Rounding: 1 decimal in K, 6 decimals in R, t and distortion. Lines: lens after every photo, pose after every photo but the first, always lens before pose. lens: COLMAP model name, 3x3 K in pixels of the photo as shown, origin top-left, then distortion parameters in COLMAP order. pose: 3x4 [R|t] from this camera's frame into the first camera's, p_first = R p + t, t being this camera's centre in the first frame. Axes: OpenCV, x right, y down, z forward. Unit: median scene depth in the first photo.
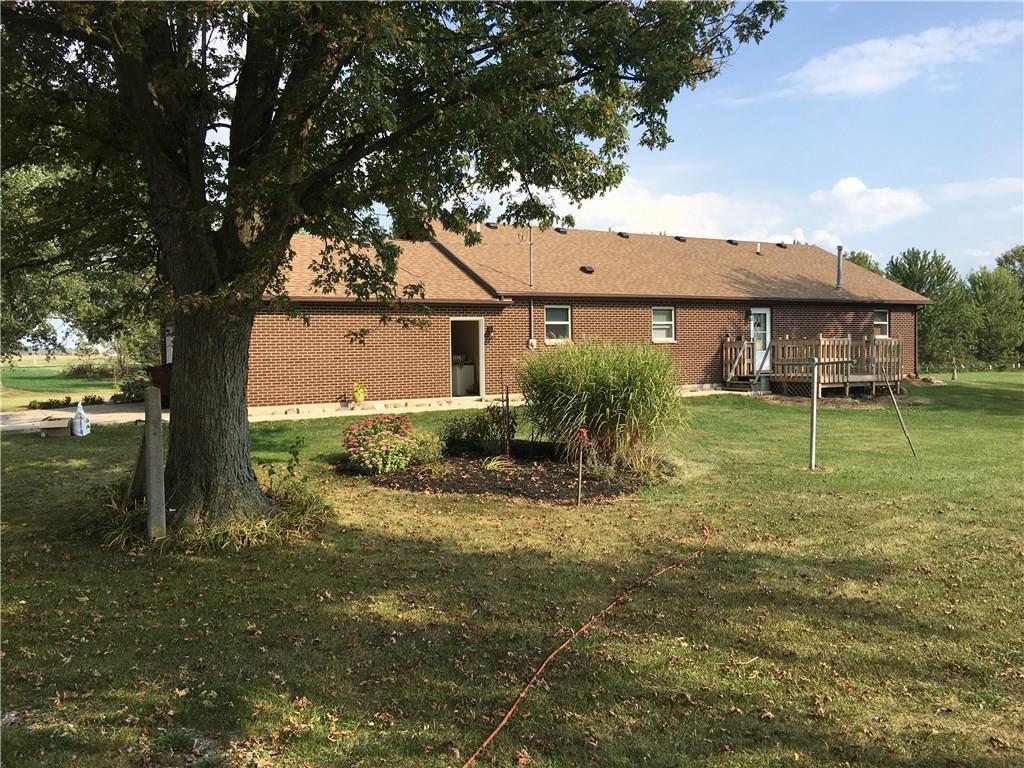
lens RADIAL K [[846.1, 0, 511.3], [0, 846.1, 369.4], [0, 0, 1]] dist [0.073534, -0.116956]
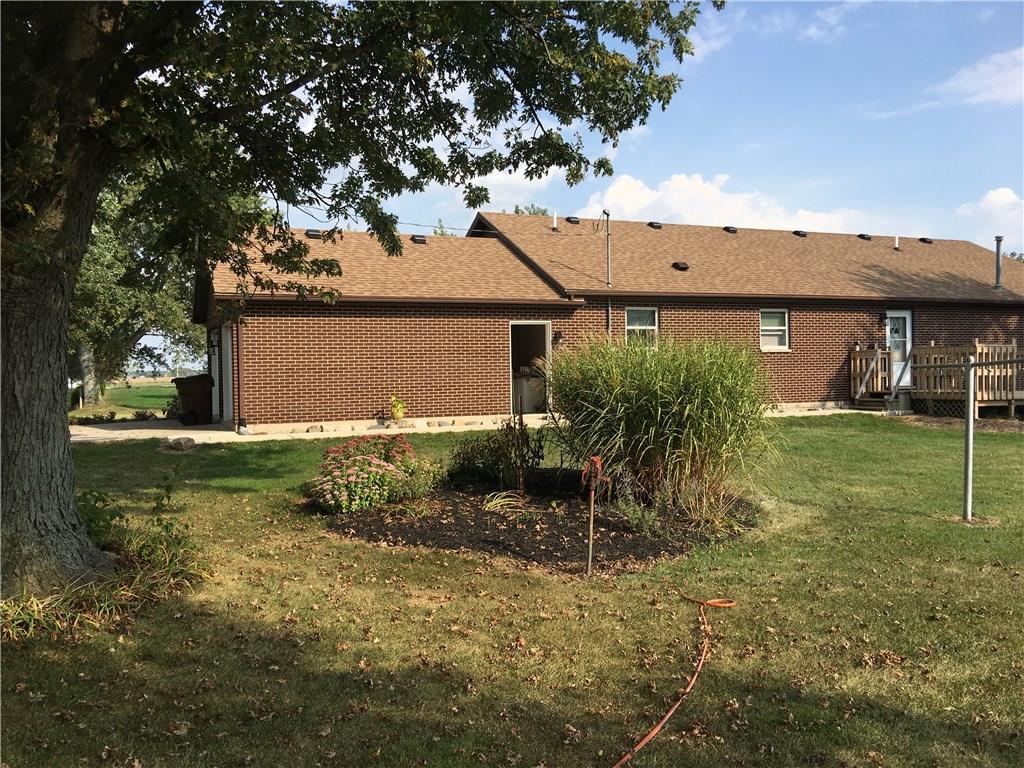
lens RADIAL K [[846.1, 0, 511.3], [0, 846.1, 369.4], [0, 0, 1]] dist [0.073534, -0.116956]
pose [[0.989000, -0.001366, -0.147909, 0.053748], [-0.002356, 0.999685, -0.024982, 0.008562], [0.147897, 0.025055, 0.988685, 0.153272]]
